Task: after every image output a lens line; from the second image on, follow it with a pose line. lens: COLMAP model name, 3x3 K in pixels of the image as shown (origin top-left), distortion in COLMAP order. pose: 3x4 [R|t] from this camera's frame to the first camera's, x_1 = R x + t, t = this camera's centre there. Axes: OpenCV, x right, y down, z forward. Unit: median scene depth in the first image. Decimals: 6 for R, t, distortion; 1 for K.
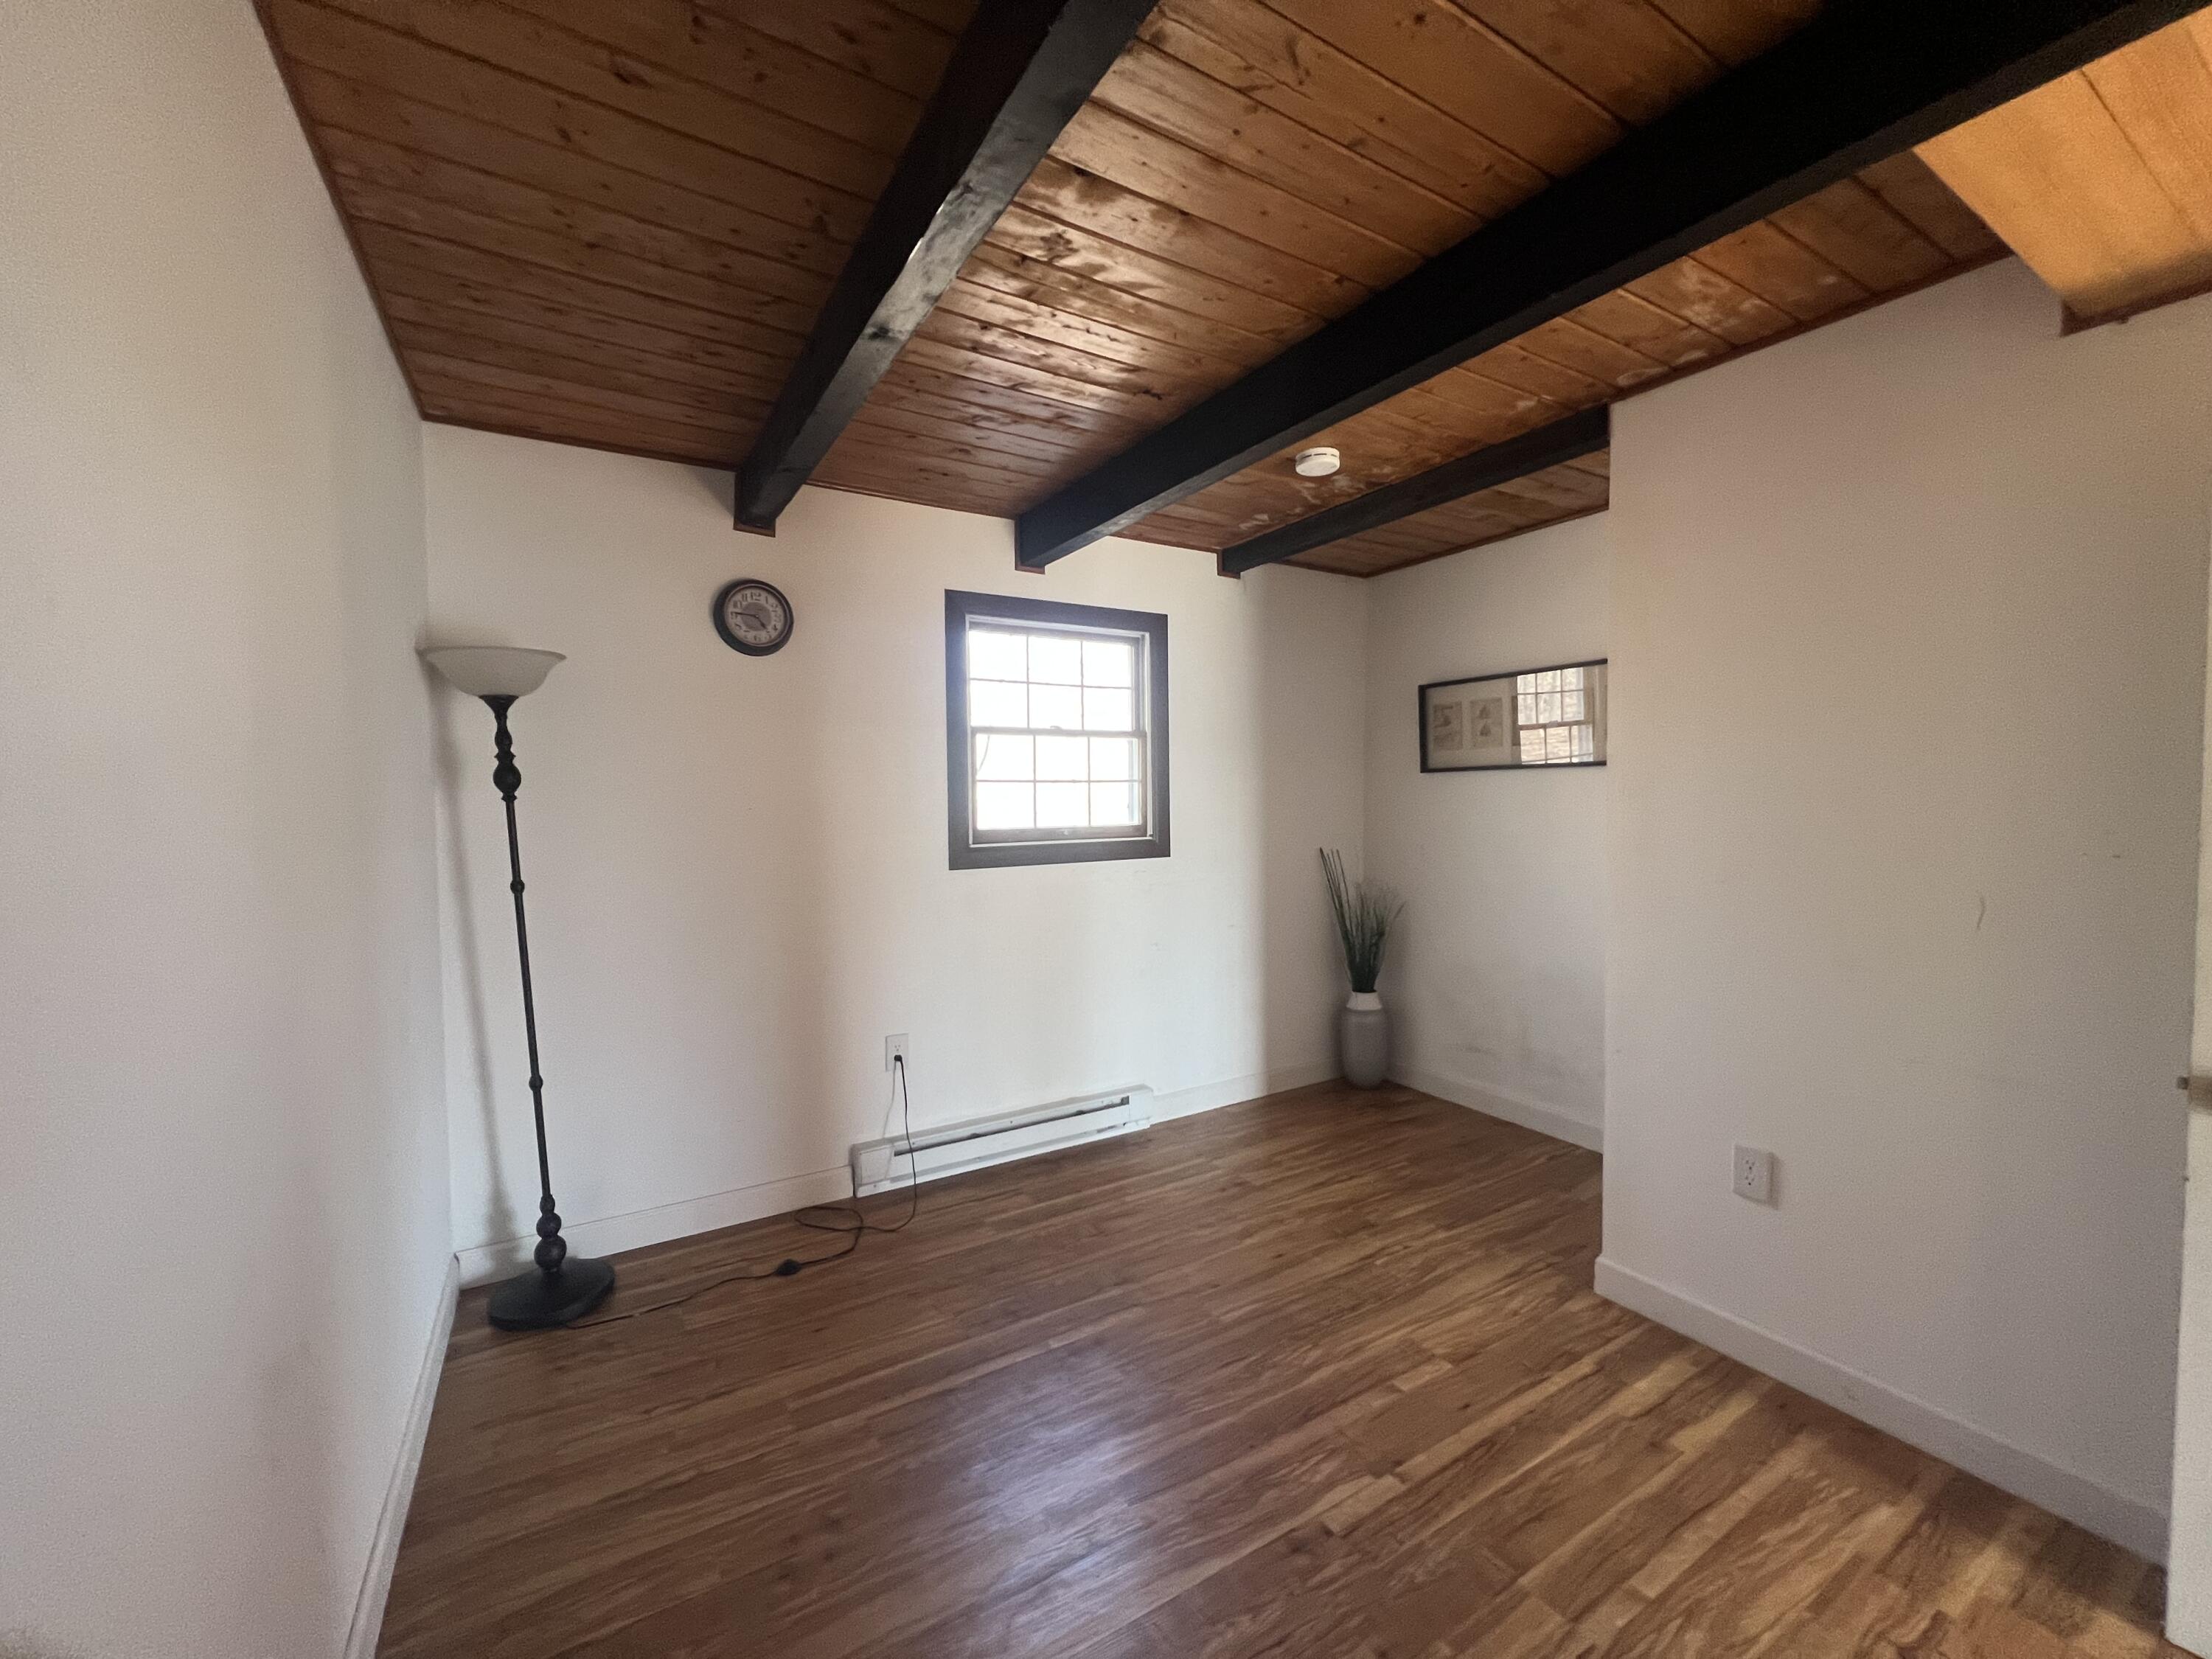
lens RADIAL K [[888.1, 0, 1106.0], [0, 888.1, 829.5], [0, 0, 1]] dist [0.001916, 0.000315]
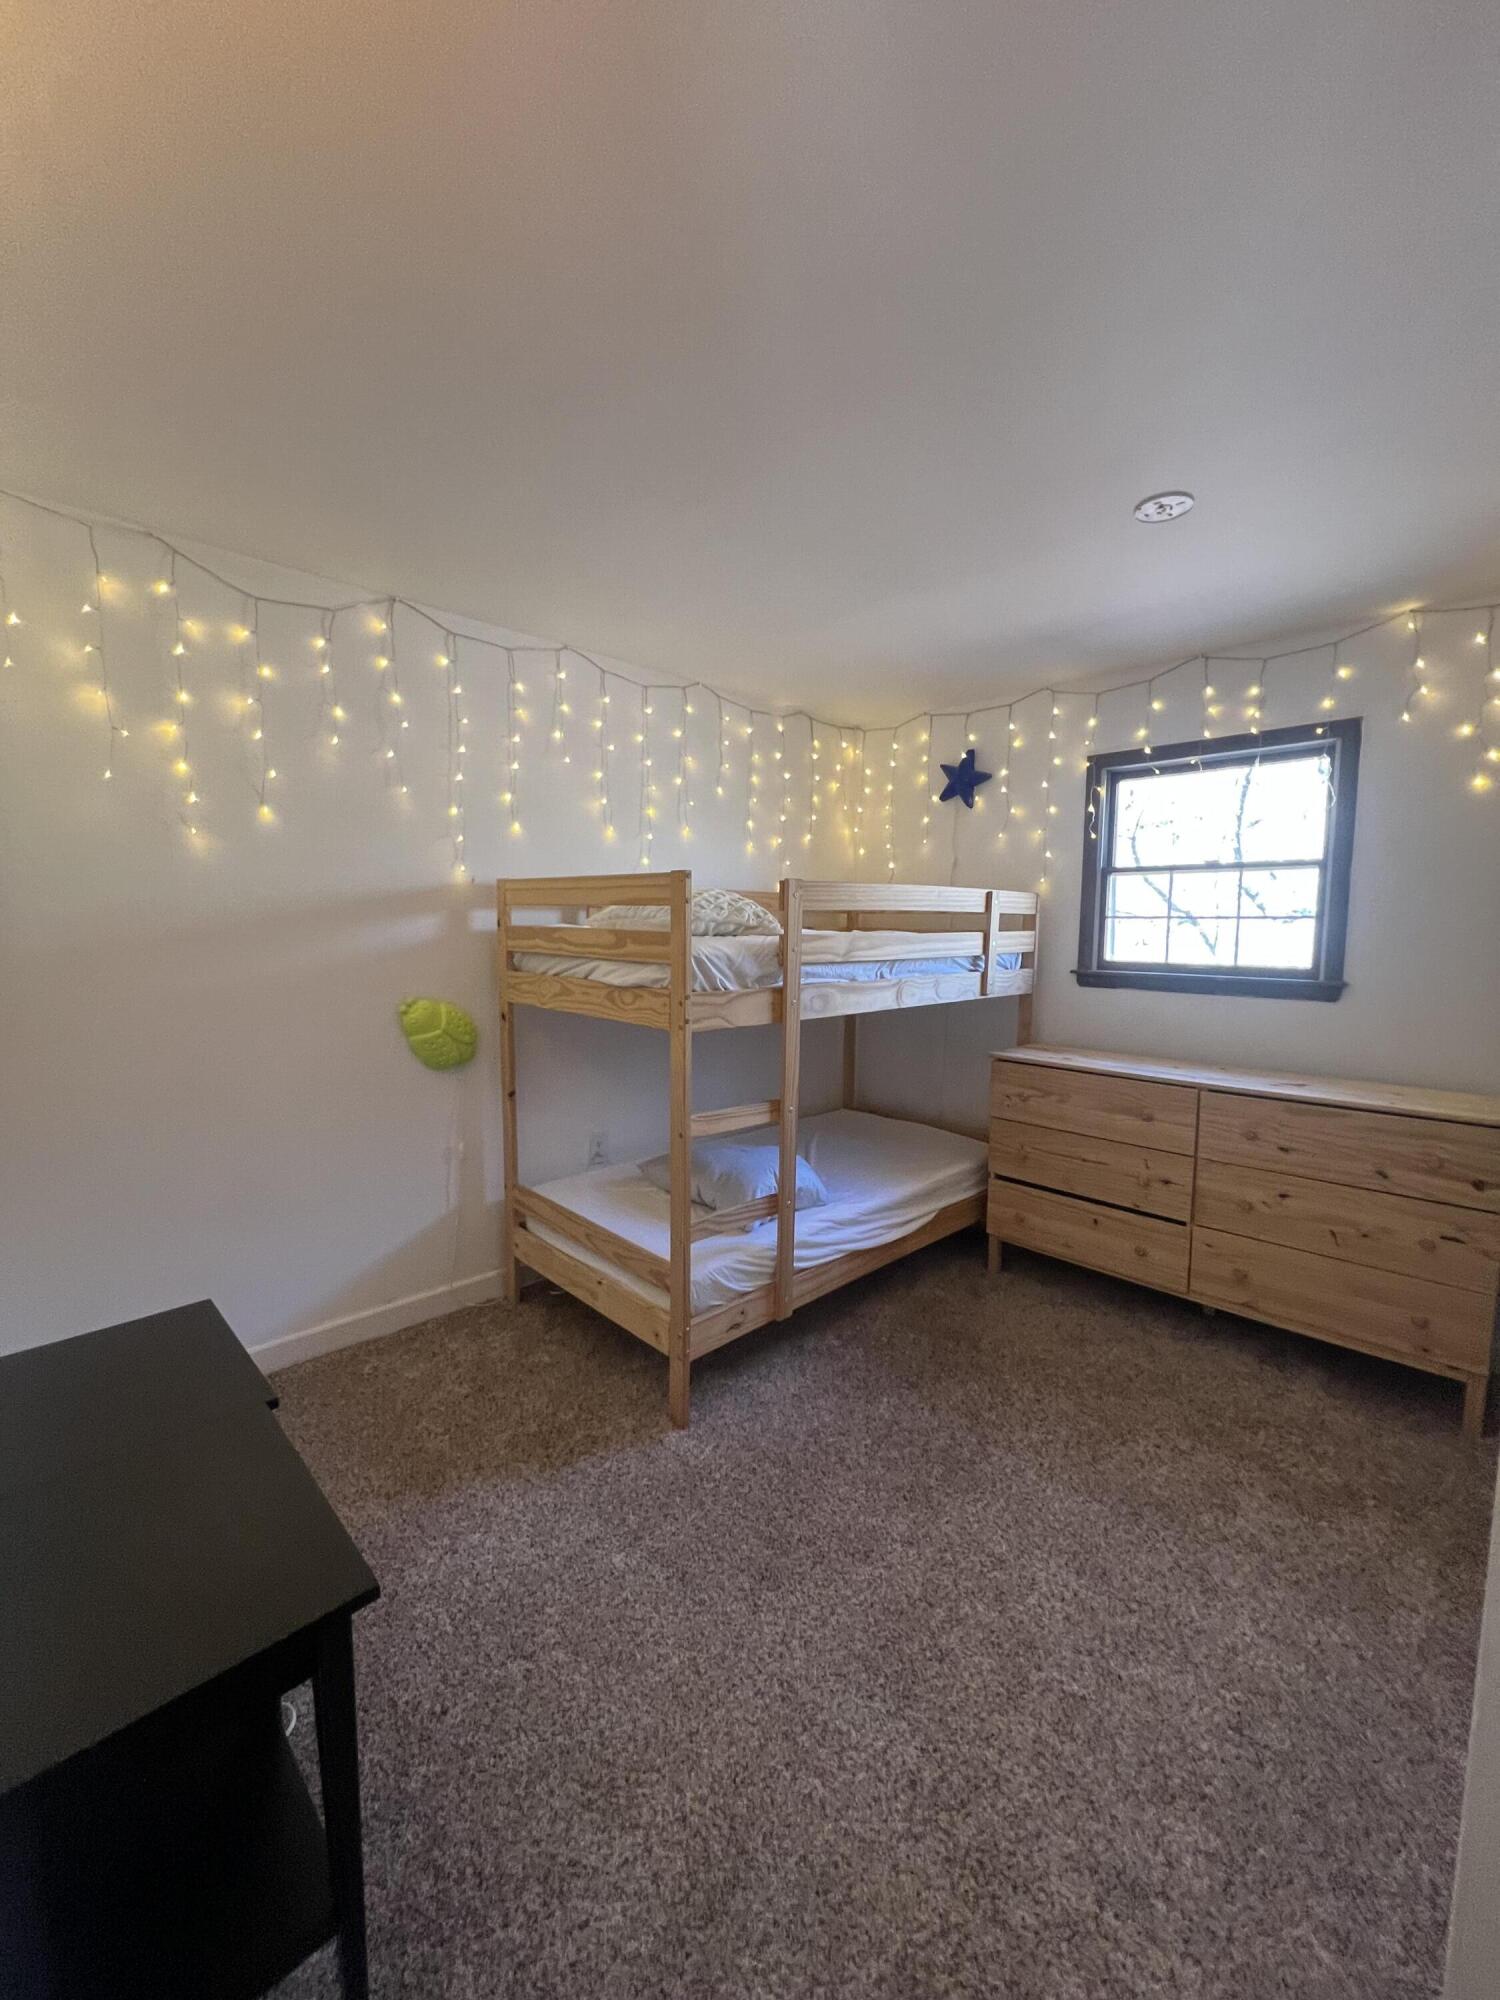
lens RADIAL K [[803.0, 0, 750.0], [0, 803.0, 1000.0], [0, 0, 1]] dist [0.001916, 0.000315]
pose [[0.233939, 0.117099, -0.965174, 0.705875], [-0.050669, 0.992840, 0.108174, -0.033616], [0.970930, 0.023598, 0.238197, 0.283744]]
